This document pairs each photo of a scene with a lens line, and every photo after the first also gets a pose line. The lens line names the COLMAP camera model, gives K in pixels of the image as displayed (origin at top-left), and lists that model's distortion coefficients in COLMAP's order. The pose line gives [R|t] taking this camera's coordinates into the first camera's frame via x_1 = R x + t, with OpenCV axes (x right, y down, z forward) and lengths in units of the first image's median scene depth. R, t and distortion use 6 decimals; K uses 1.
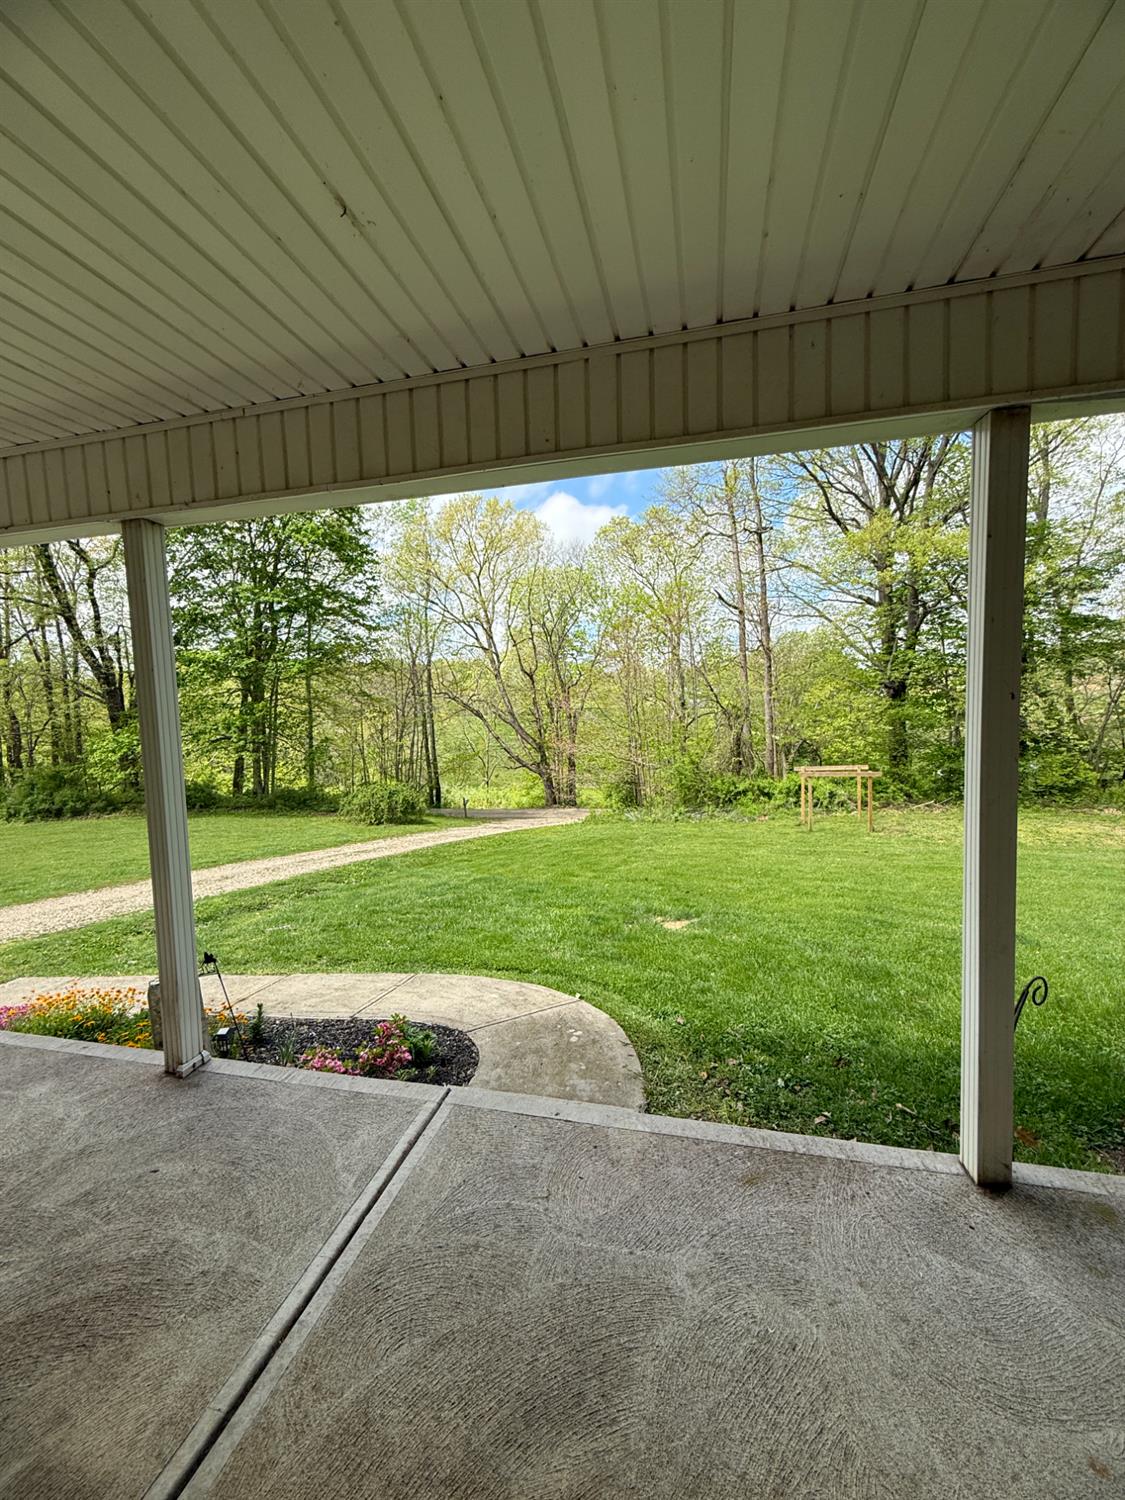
lens RADIAL K [[594.4, 0, 562.0], [0, 594.4, 739.8], [0, 0, 1]] dist [0.001593, 0.001164]
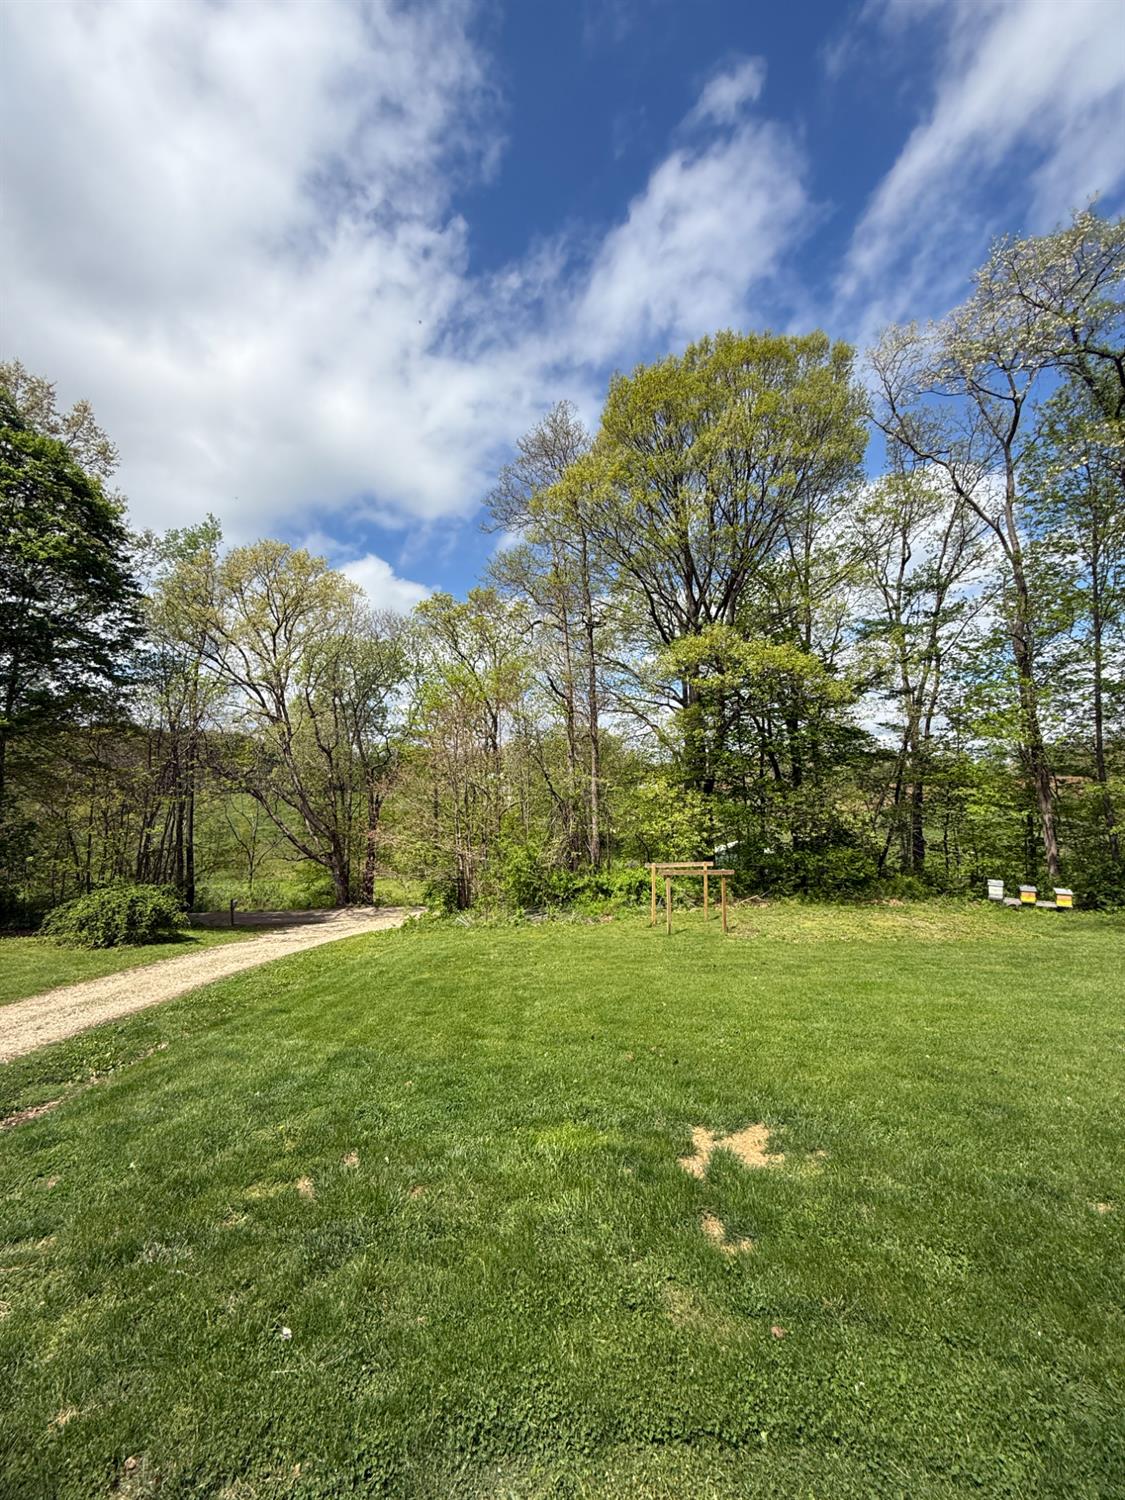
lens RADIAL K [[594.4, 0, 564.8], [0, 594.4, 740.9], [0, 0, 1]] dist [0.001593, 0.001164]
pose [[0.932052, 0.066342, 0.356198, -0.064479], [-0.016374, 0.989802, -0.141505, -0.009970], [-0.361954, 0.126058, 0.923634, 0.100936]]
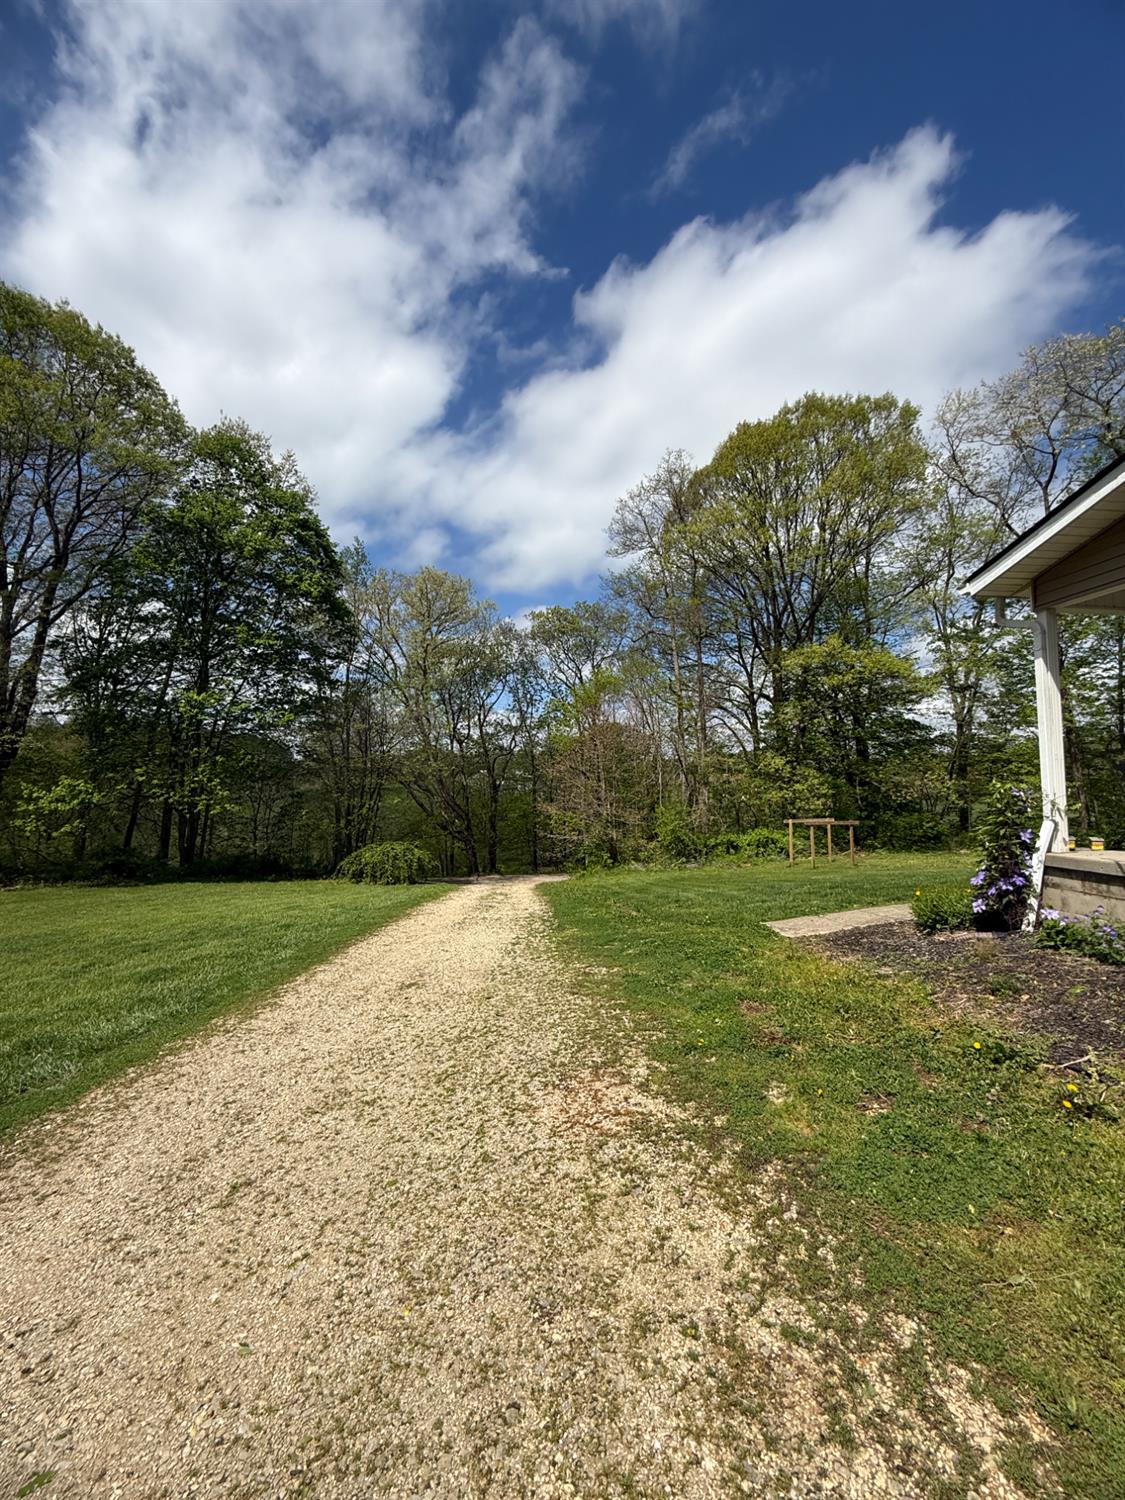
lens RADIAL K [[594.4, 0, 559.7], [0, 594.4, 750.4], [0, 0, 1]] dist [0.001593, 0.001164]
pose [[0.930175, 0.049138, 0.363812, -0.401349], [-0.004833, 0.992555, -0.121704, 0.040564], [-0.367084, 0.111448, 0.923487, -0.016833]]
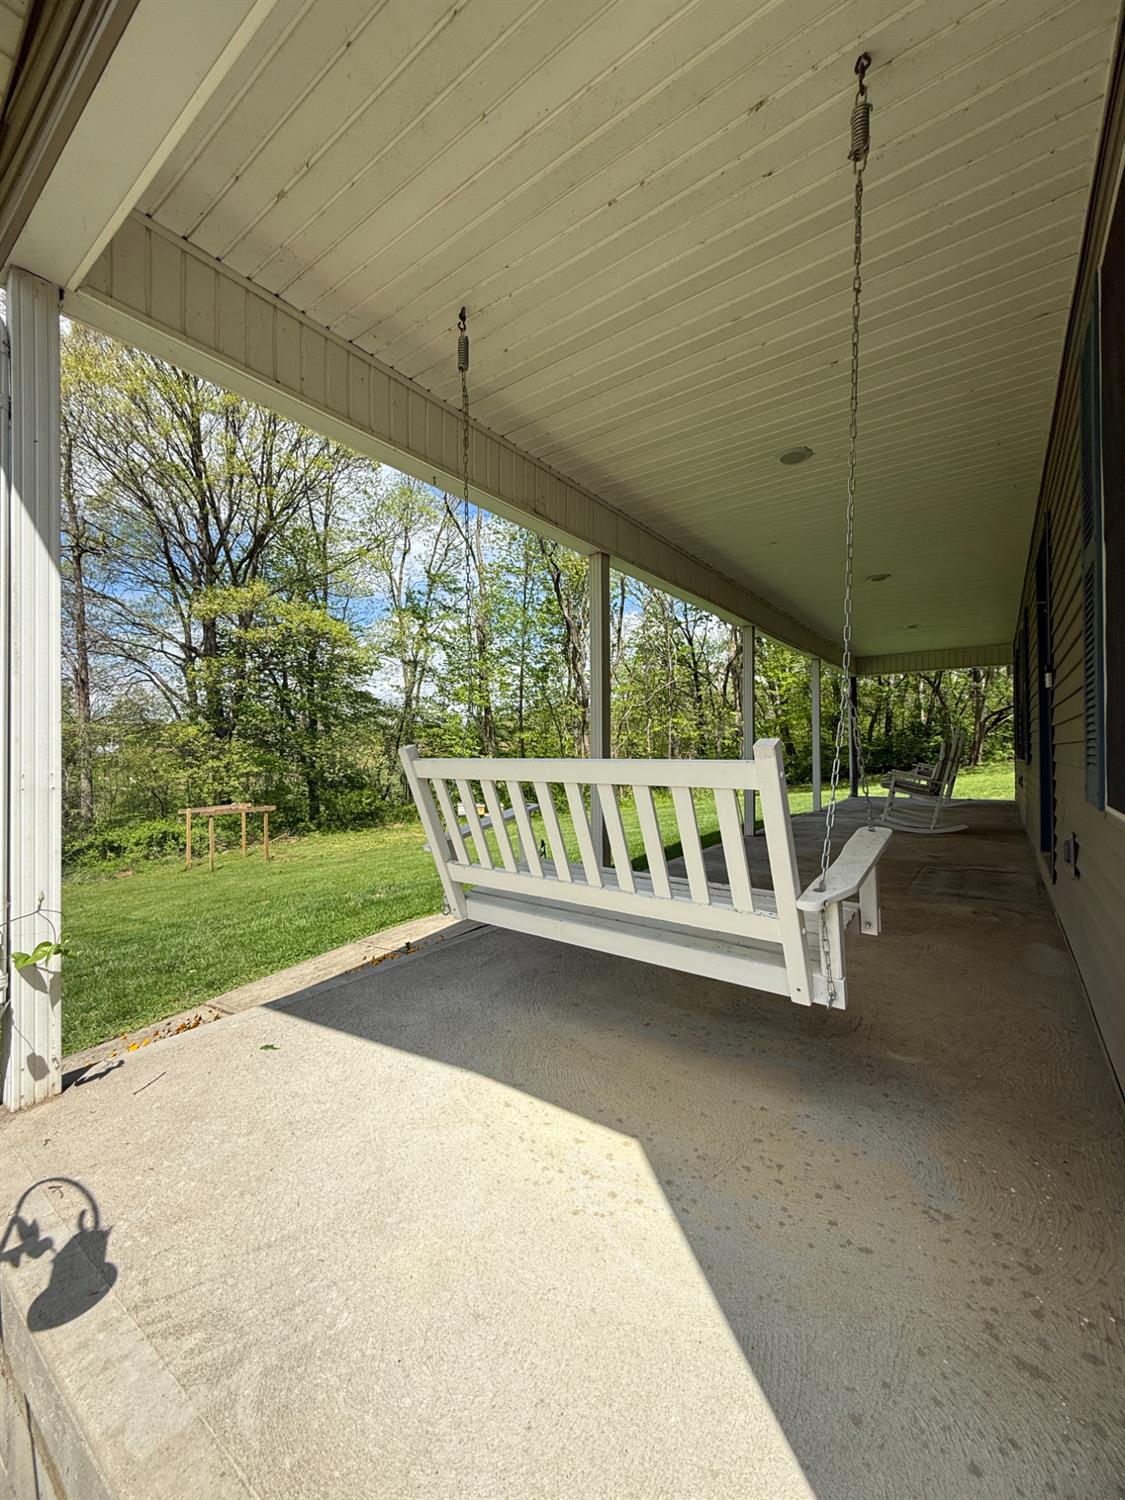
lens RADIAL K [[594.4, 0, 567.1], [0, 594.4, 748.2], [0, 0, 1]] dist [0.001593, 0.001164]
pose [[0.386660, 0.028102, 0.921794, -0.194398], [0.048336, 0.997544, -0.050686, 0.017929], [-0.920955, 0.064154, 0.384352, 0.030067]]
